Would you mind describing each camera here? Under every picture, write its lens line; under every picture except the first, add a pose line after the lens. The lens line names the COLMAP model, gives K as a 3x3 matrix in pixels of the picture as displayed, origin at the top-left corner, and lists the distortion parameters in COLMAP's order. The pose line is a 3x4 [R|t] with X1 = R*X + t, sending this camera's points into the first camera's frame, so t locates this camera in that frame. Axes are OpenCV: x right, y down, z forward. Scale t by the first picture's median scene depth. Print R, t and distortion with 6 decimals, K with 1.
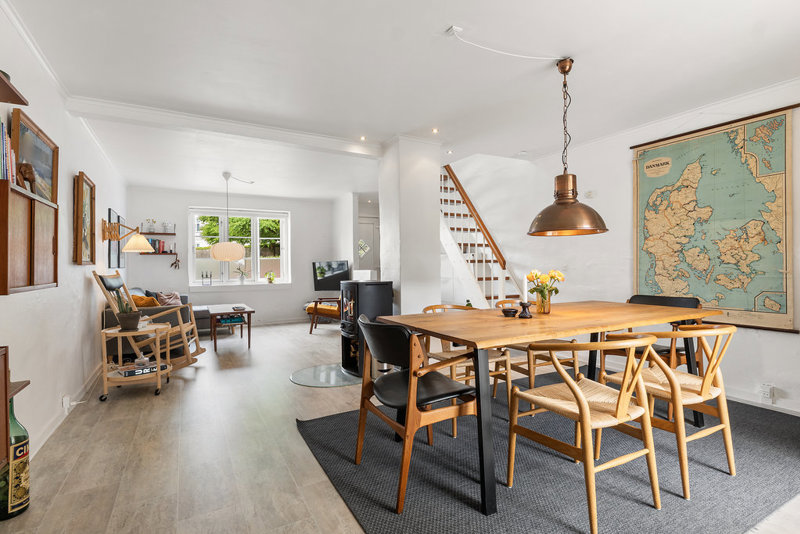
lens RADIAL K [[397.4, 0, 405.1], [0, 397.4, 268.7], [0, 0, 1]] dist [0.003139, -0.001815]
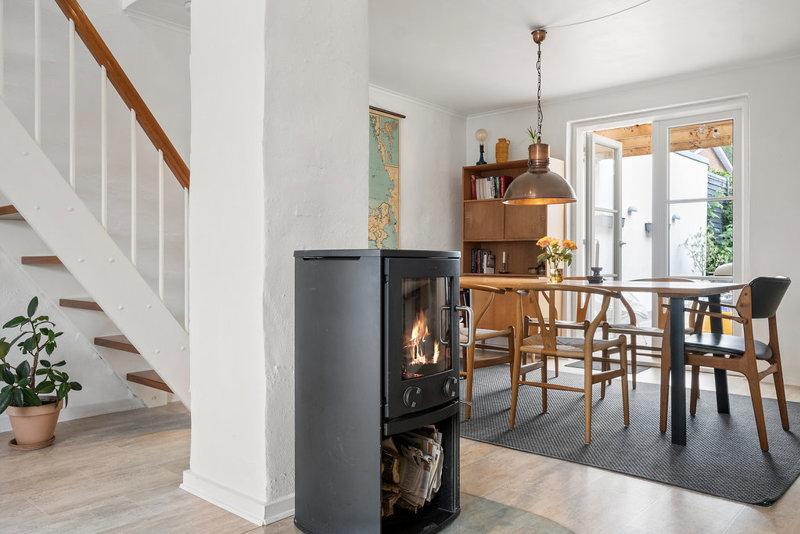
lens RADIAL K [[616.3, 0, 403.1], [0, 616.3, 266.8], [0, 0, 1]] dist [-0.001358, -0.000320]
pose [[-0.342337, 0.003259, 0.939572, -0.677258], [0.012915, 0.999916, 0.001237, 0.050850], [-0.939489, 0.012558, -0.342350, 1.332143]]
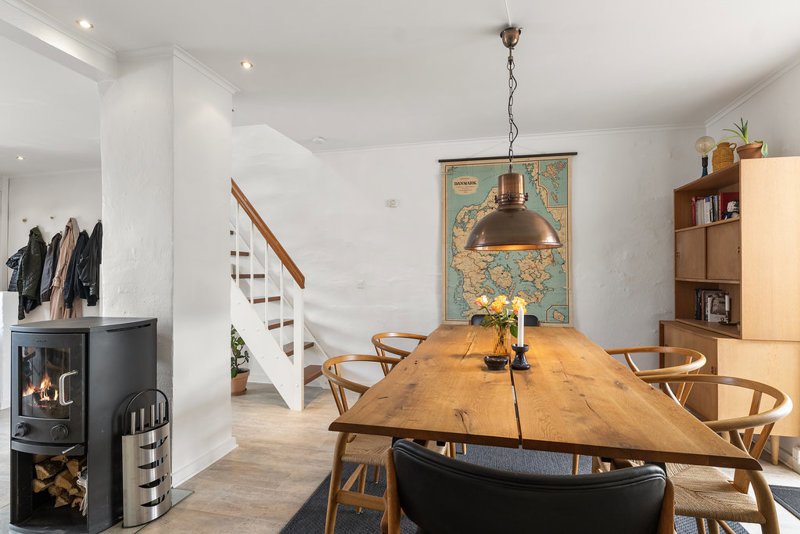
lens RADIAL K [[403.4, 0, 401.3], [0, 403.4, 269.3], [0, 0, 1]] dist [0.003350, 0.000448]
pose [[0.669712, 0.010332, 0.742549, -0.239947], [0.005172, 0.999814, -0.018576, -0.024390], [-0.742603, 0.016281, 0.669534, 0.450970]]
